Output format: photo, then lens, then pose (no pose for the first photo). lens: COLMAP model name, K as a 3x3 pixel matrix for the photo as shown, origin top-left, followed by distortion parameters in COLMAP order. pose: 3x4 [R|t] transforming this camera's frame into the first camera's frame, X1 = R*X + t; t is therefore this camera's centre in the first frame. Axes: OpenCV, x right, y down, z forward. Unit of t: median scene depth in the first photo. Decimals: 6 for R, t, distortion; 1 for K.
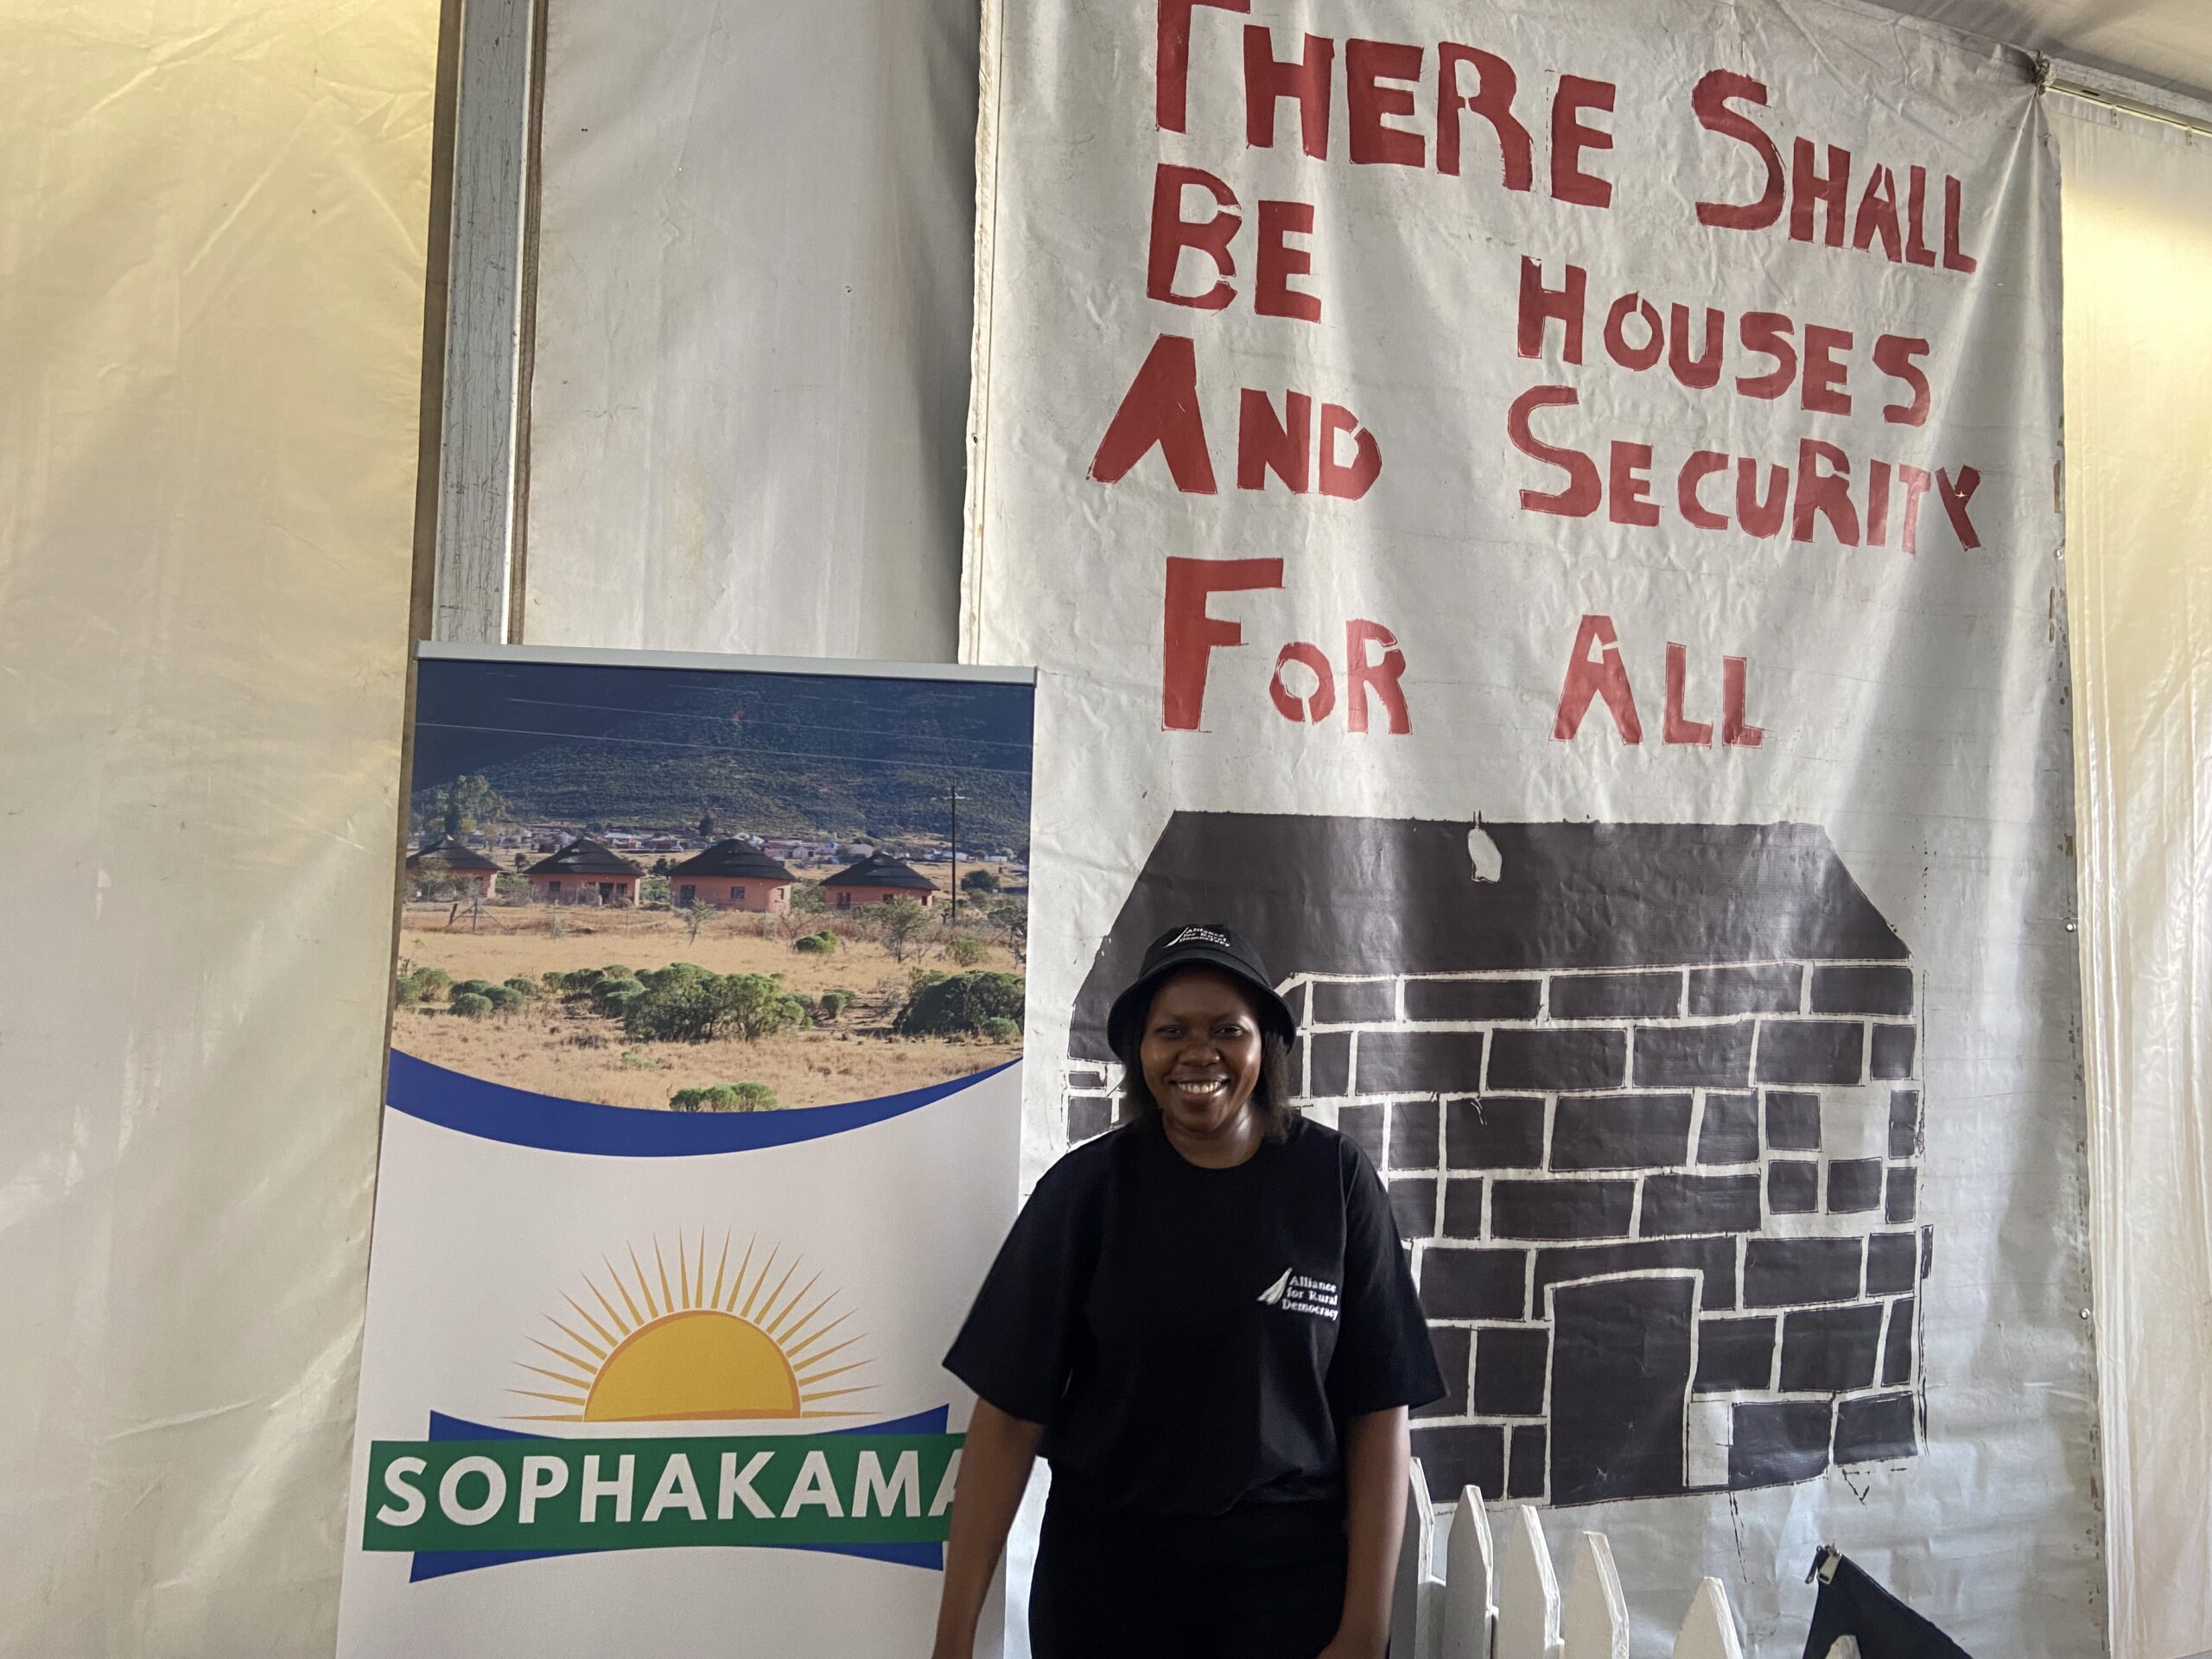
lens RADIAL K [[1671.7, 0, 1106.0], [0, 1671.7, 829.5], [0, 0, 1]] dist [0.133203, -0.177830]
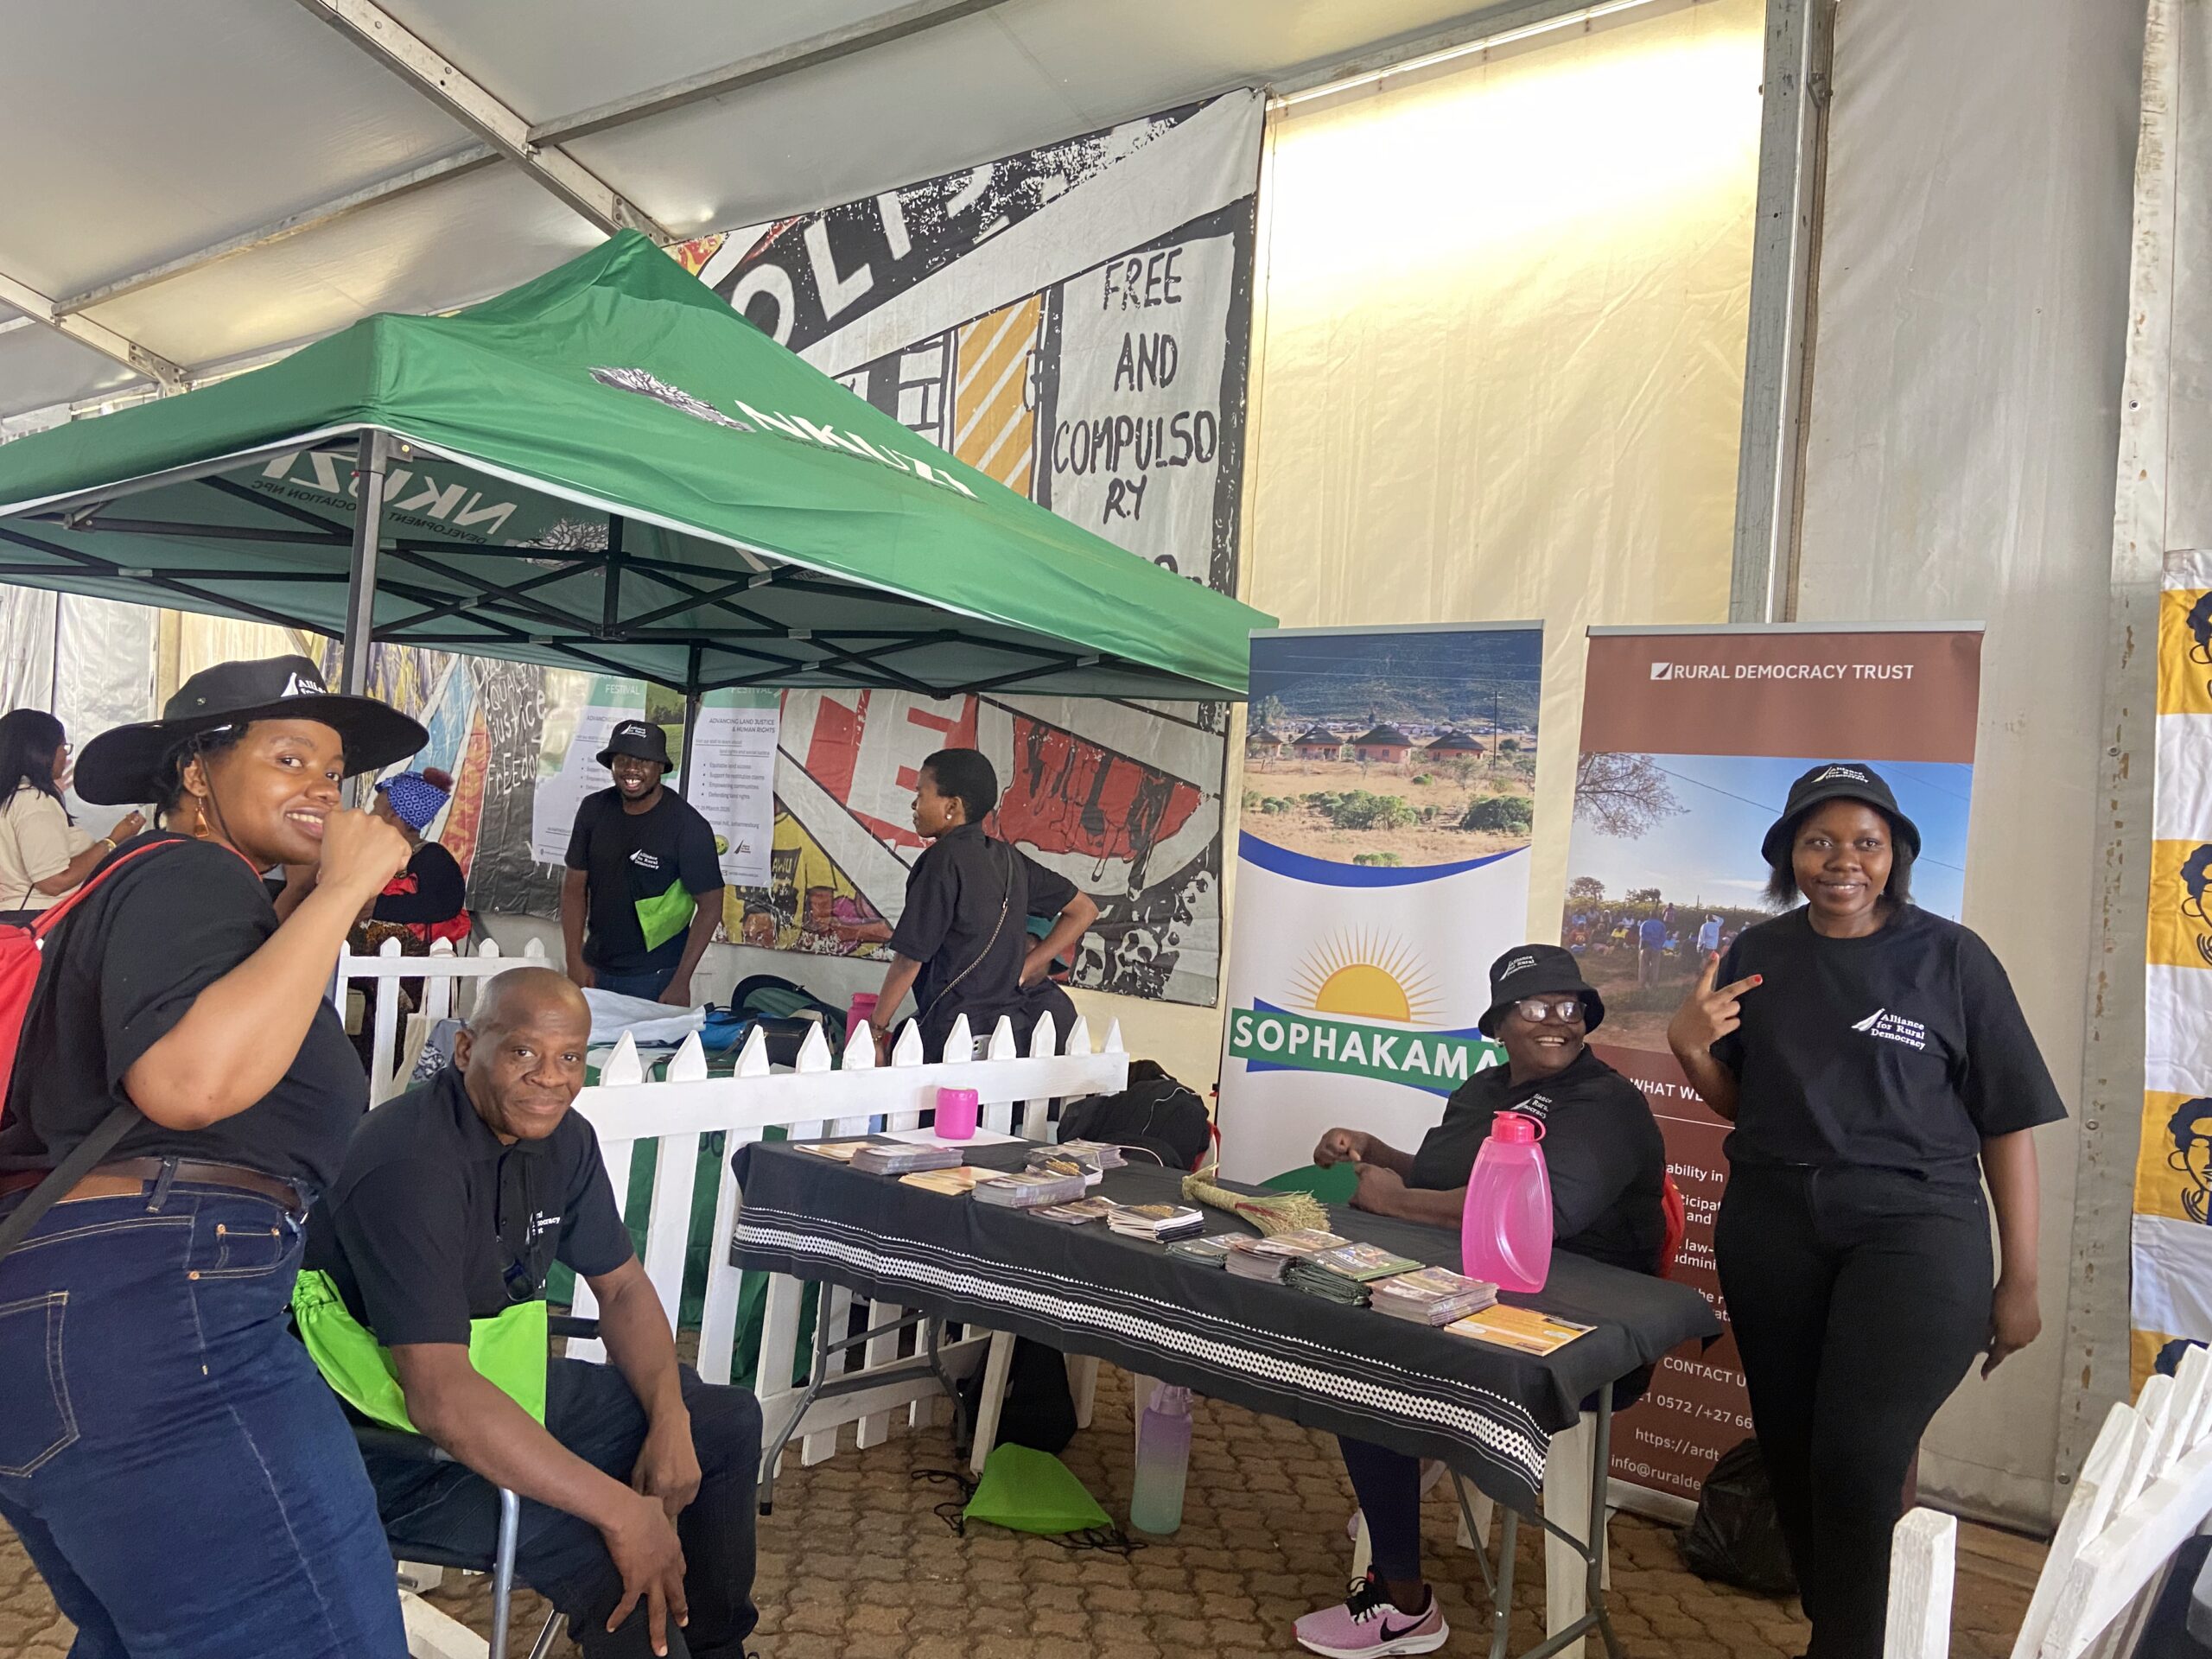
lens RADIAL K [[1677.8, 0, 1097.1], [0, 1677.8, 832.7], [0, 0, 1]] dist [0.133827, -0.172551]
pose [[0.733860, 0.024114, -0.678872, 0.816102], [0.040140, 0.996084, 0.078774, -0.034733], [0.678114, -0.085059, 0.730018, -0.599938]]
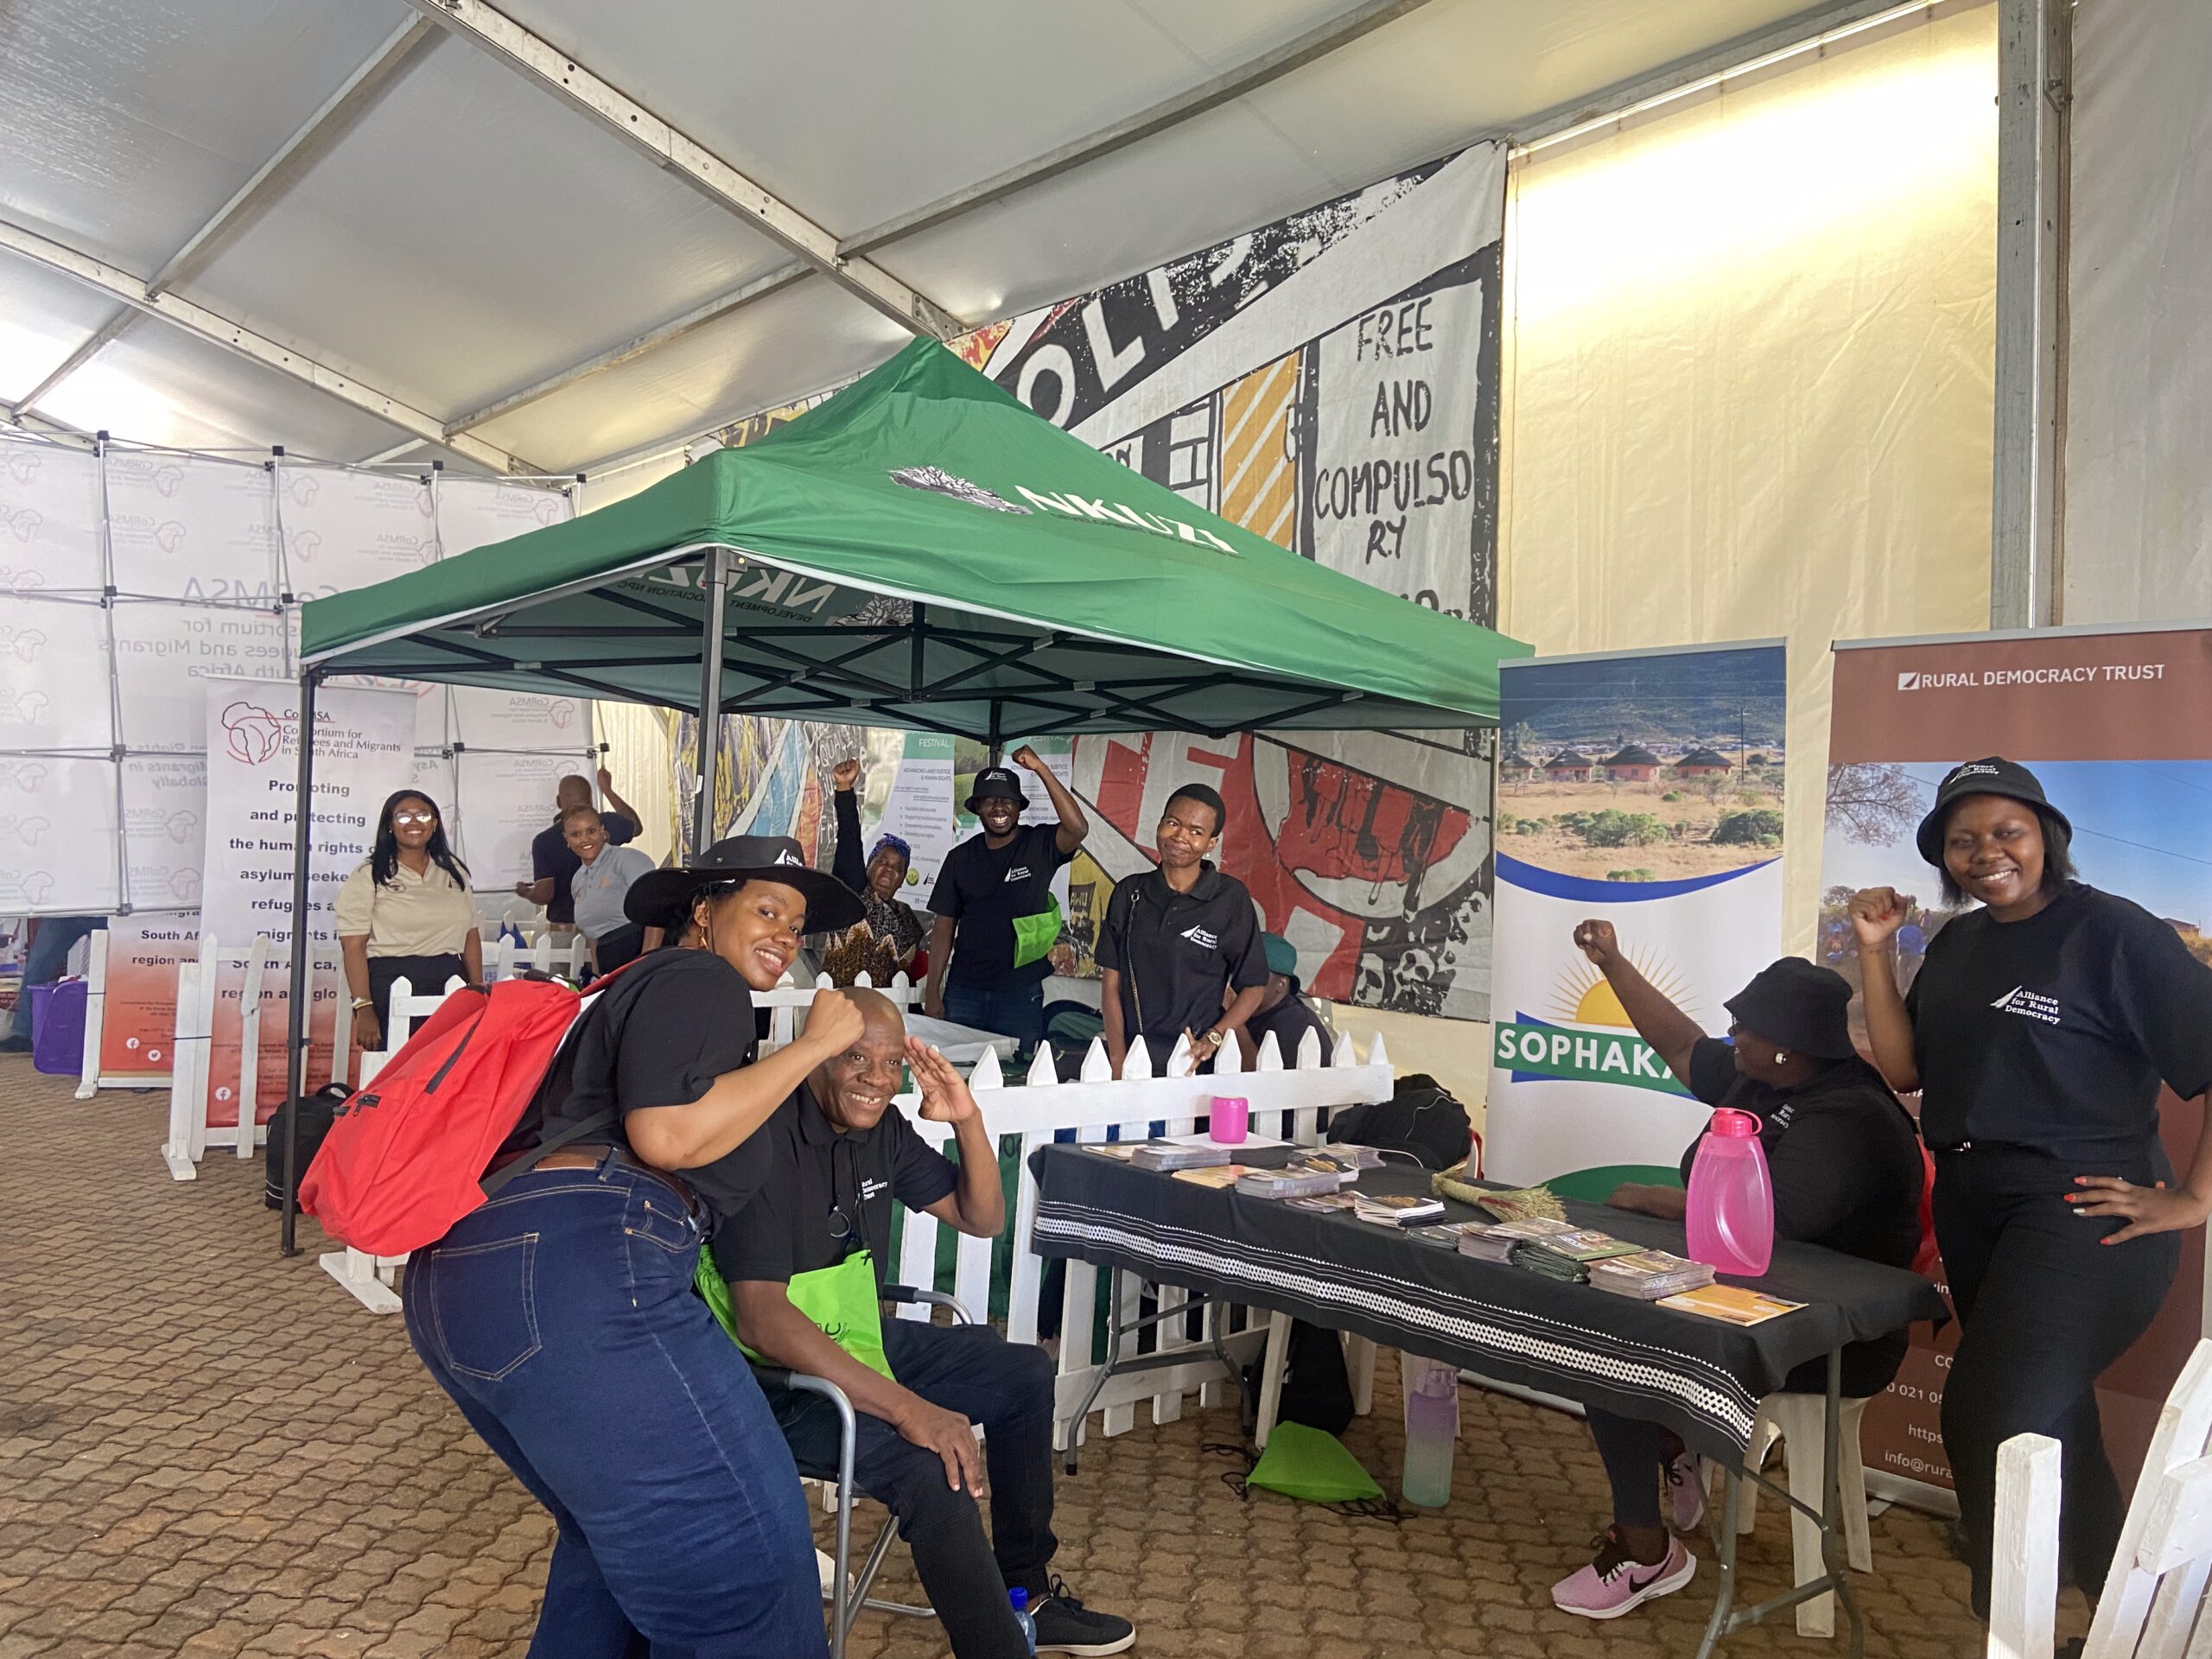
lens RADIAL K [[1681.2, 0, 1114.9], [0, 1681.2, 838.4], [0, 0, 1]] dist [0.130944, -0.166708]
pose [[0.605401, -0.010790, -0.795848, 0.972341], [0.088960, 0.994560, 0.054187, -0.046279], [0.790934, -0.103604, 0.603067, -0.670488]]
